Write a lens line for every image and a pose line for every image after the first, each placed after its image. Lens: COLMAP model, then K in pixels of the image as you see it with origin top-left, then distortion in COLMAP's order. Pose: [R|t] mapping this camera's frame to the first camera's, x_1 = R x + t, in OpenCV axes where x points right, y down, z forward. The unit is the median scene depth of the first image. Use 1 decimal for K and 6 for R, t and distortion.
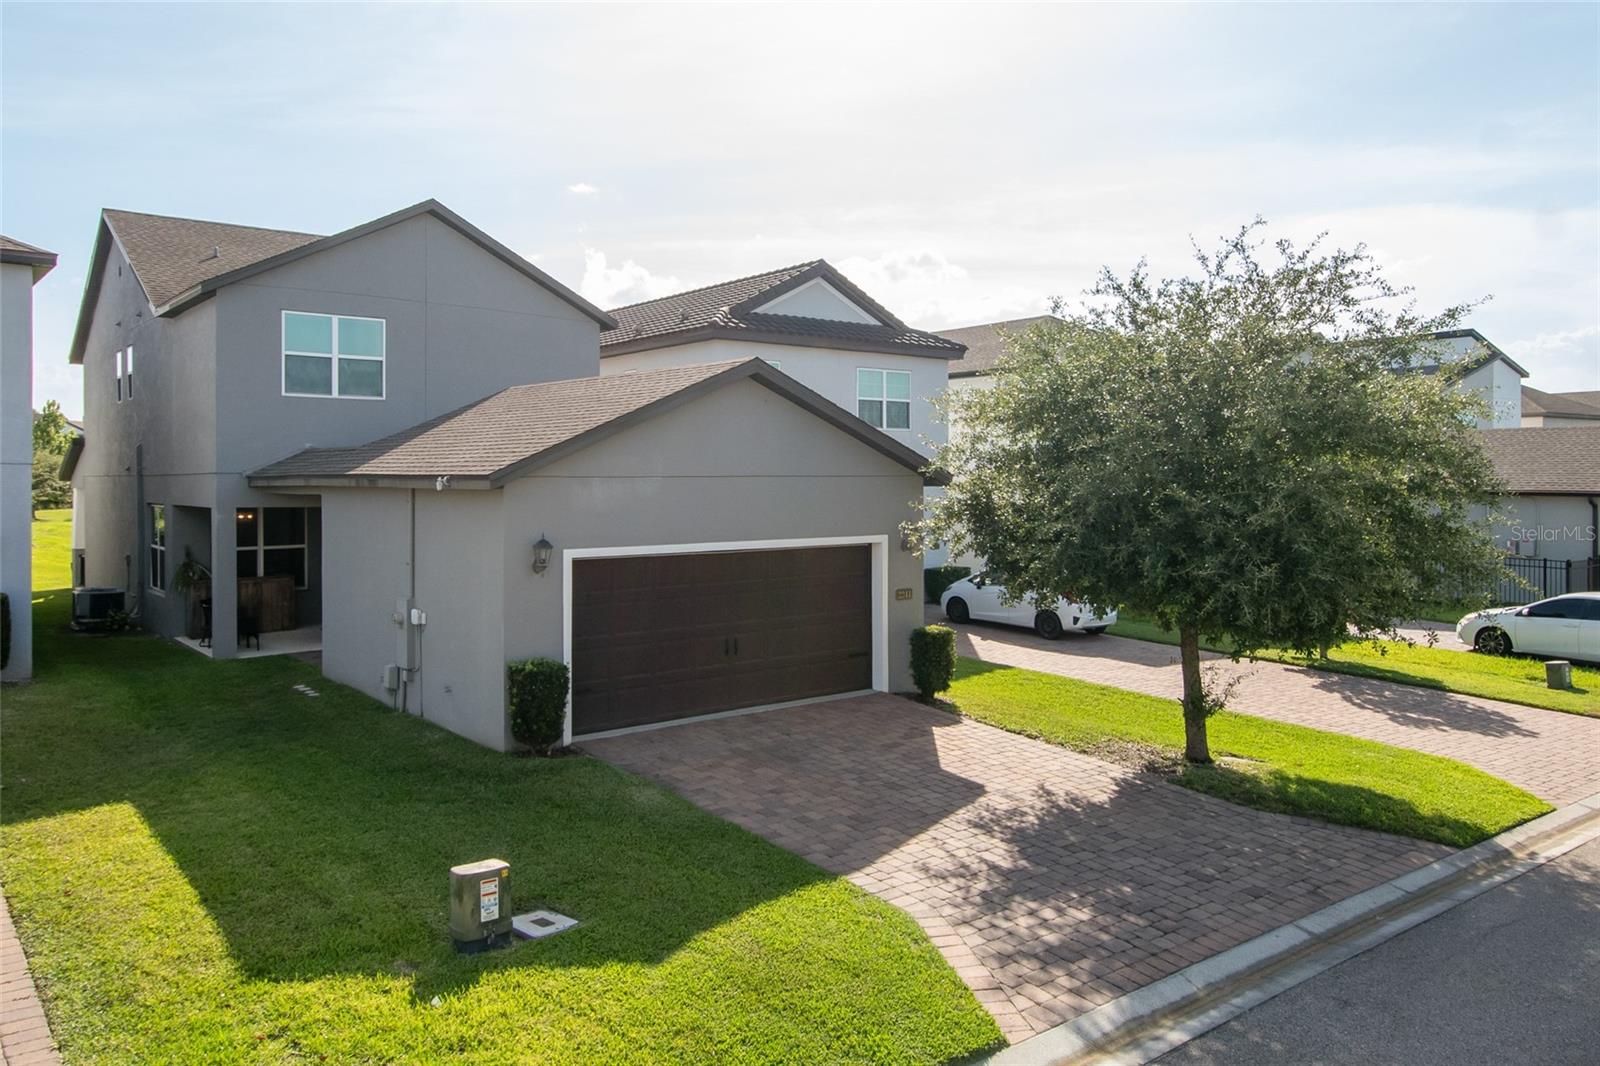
lens RADIAL K [[1102.9, 0, 797.5], [0, 1102.9, 483.5], [0, 0, 1]] dist [0.004876, 0.004097]
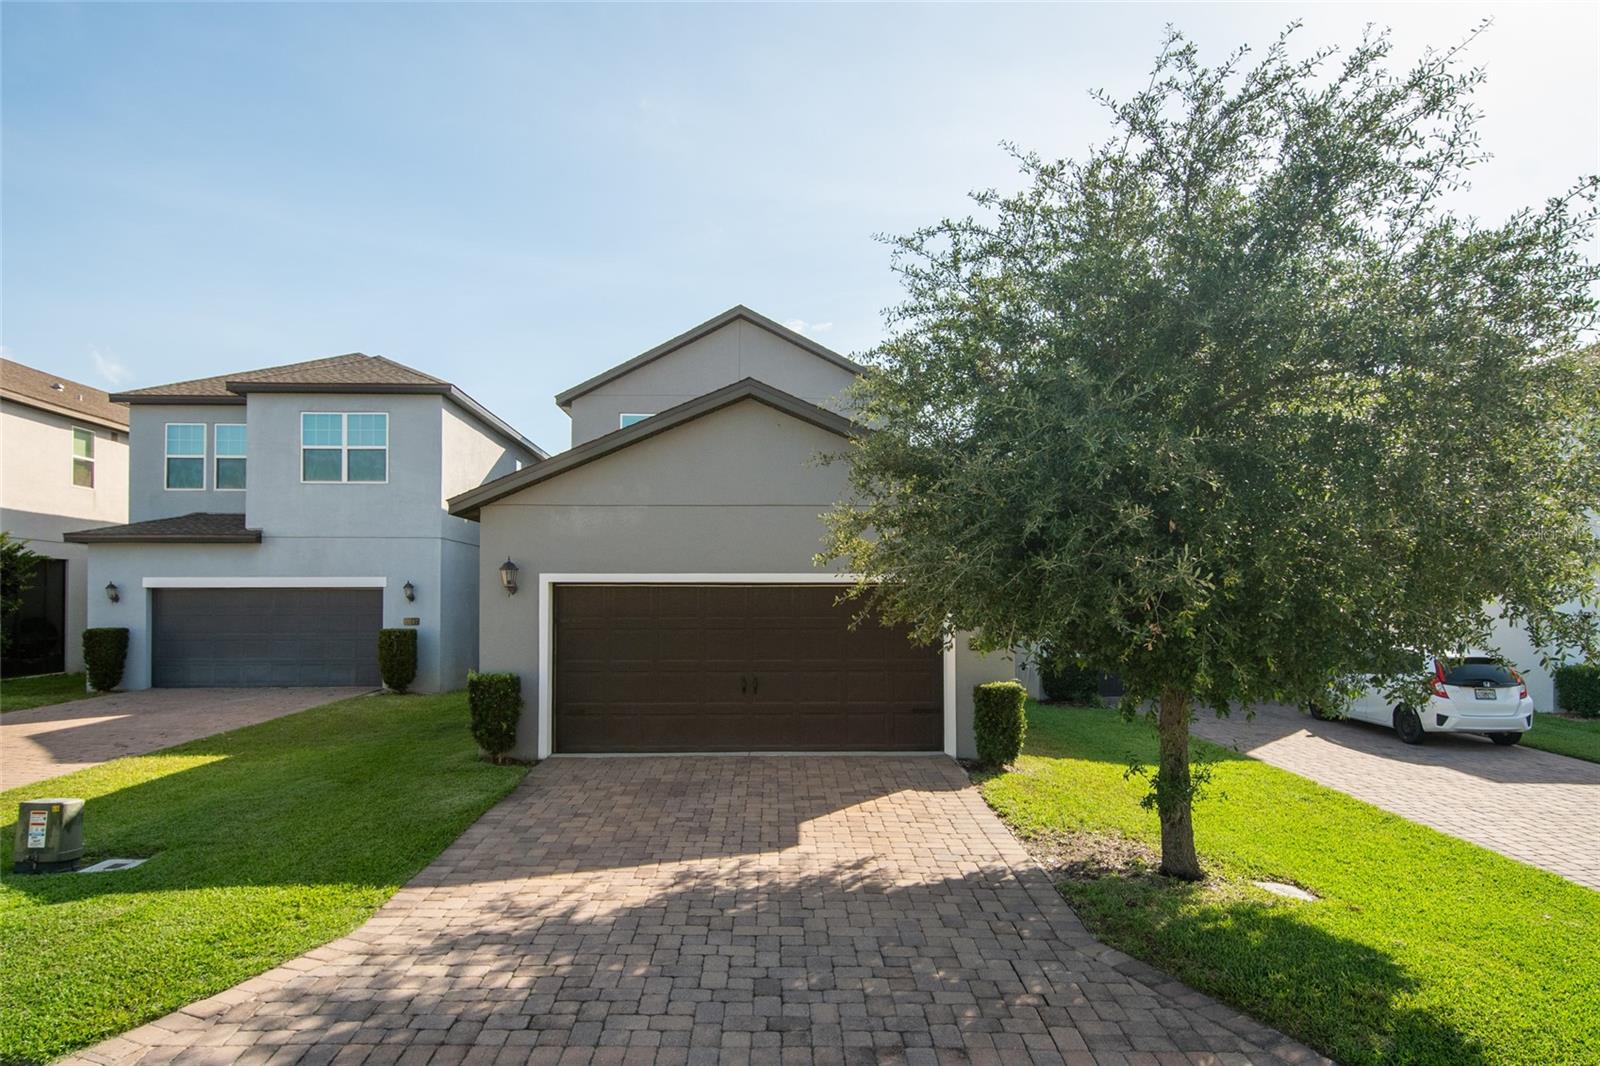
lens RADIAL K [[981.1, 0, 797.9], [0, 981.1, 584.7], [0, 0, 1]] dist [0.007985, 0.000488]
pose [[0.807711, -0.011554, -0.589465, 0.548635], [-0.003033, 0.999713, -0.023752, 0.093488], [0.589570, 0.020973, 0.807445, 0.389790]]
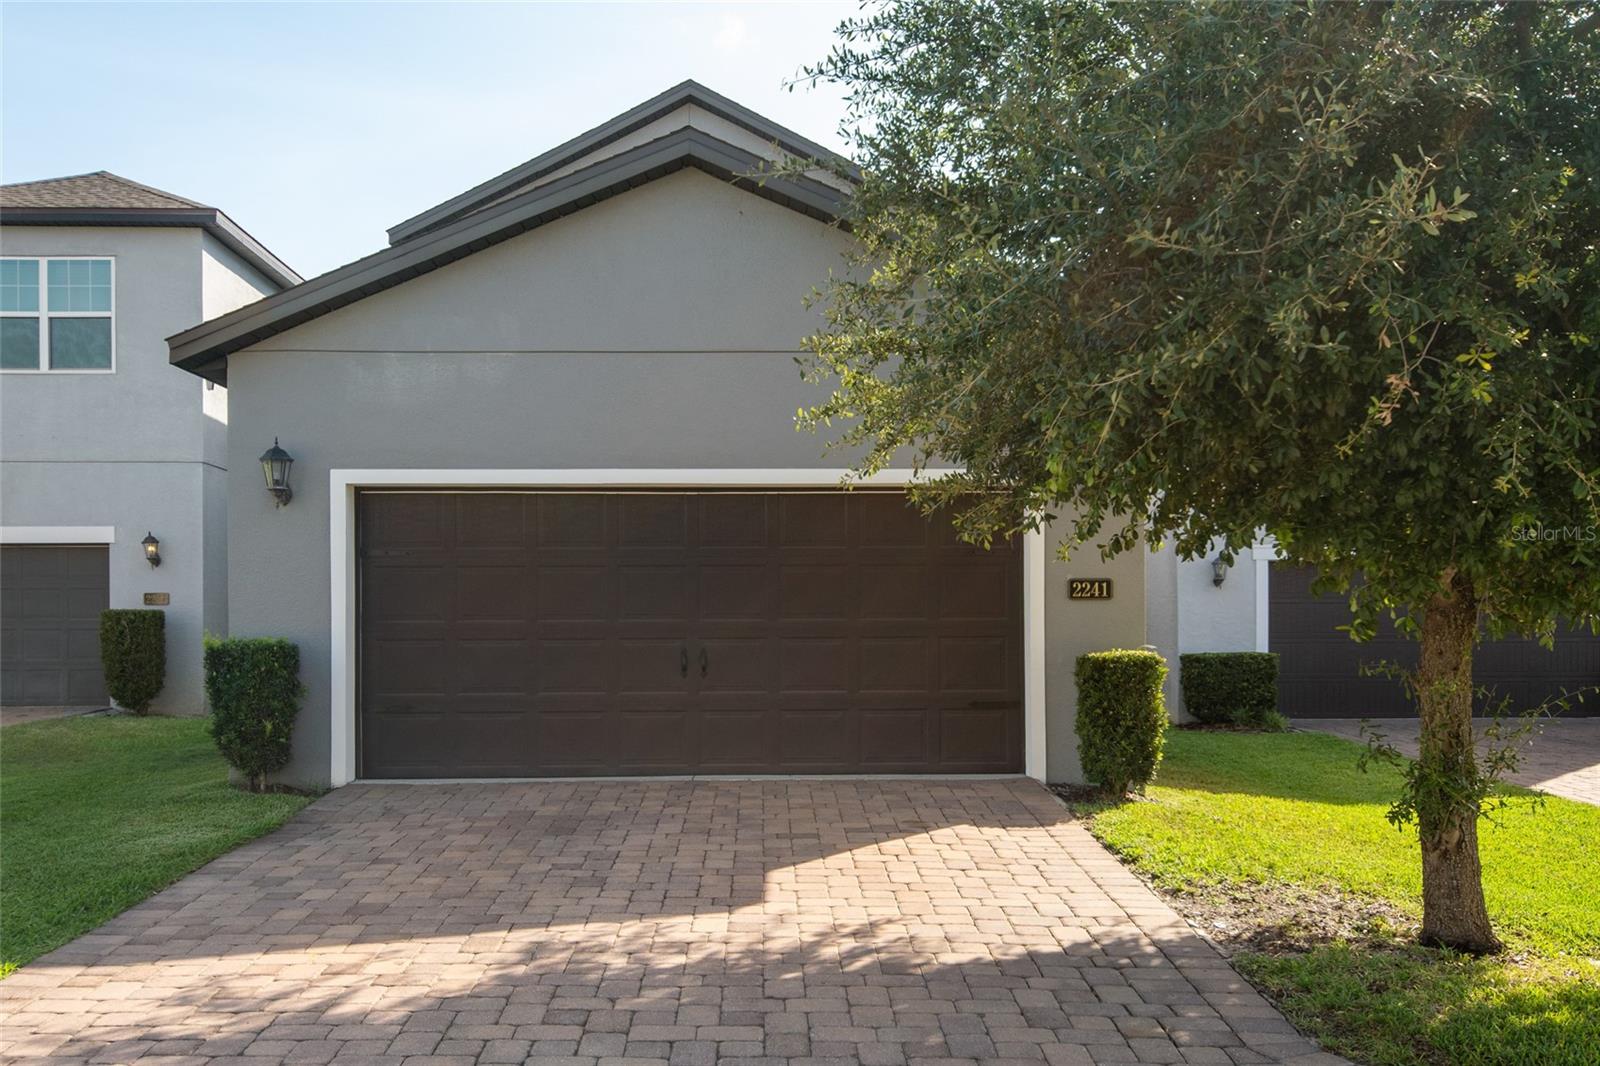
lens RADIAL K [[1505.7, 0, 797.5], [0, 1505.7, 618.5], [0, 0, 1]] dist [0.028139, -0.069637]
pose [[0.807551, -0.003940, -0.589784, 0.500390], [0.001337, 0.999987, -0.004849, 0.149502], [0.589796, 0.003128, 0.807546, 0.478196]]
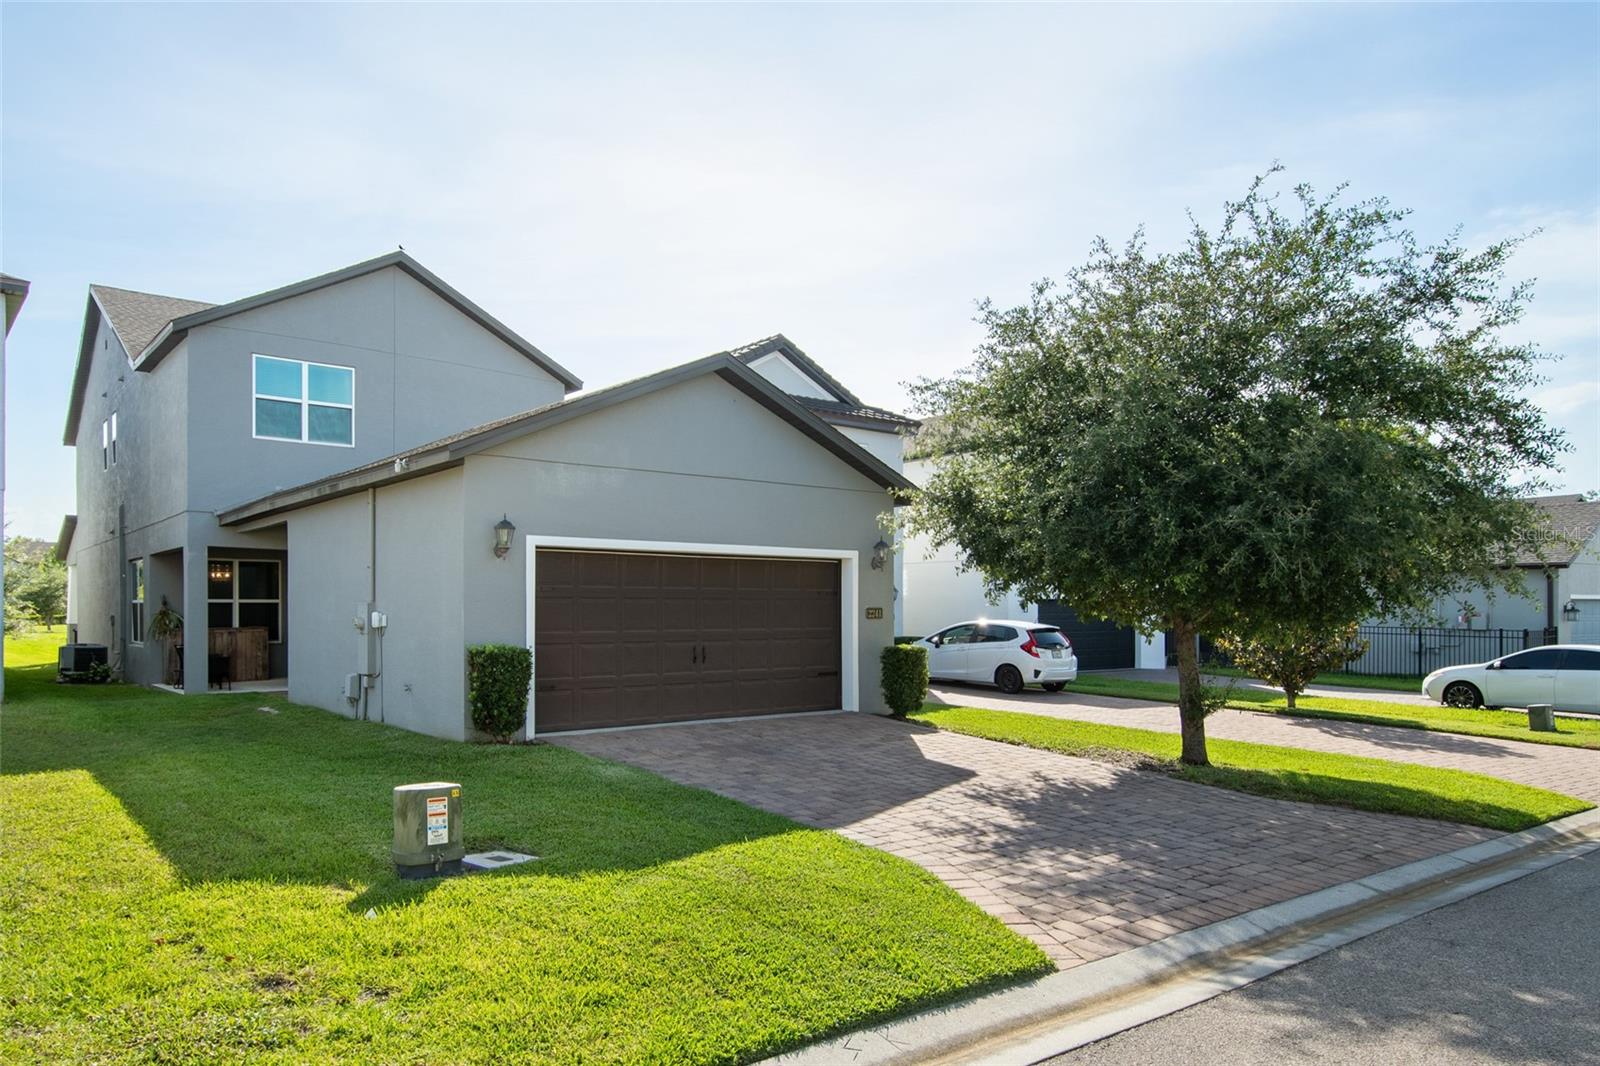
lens RADIAL K [[1017.6, 0, 715.9], [0, 1017.6, 613.4], [0, 0, 1]] dist [0.007962, -0.002750]
pose [[0.999553, 0.001434, -0.029862, -0.021678], [-0.001407, 0.999999, 0.000900, 0.128245], [0.029863, -0.000858, 0.999554, 0.123723]]
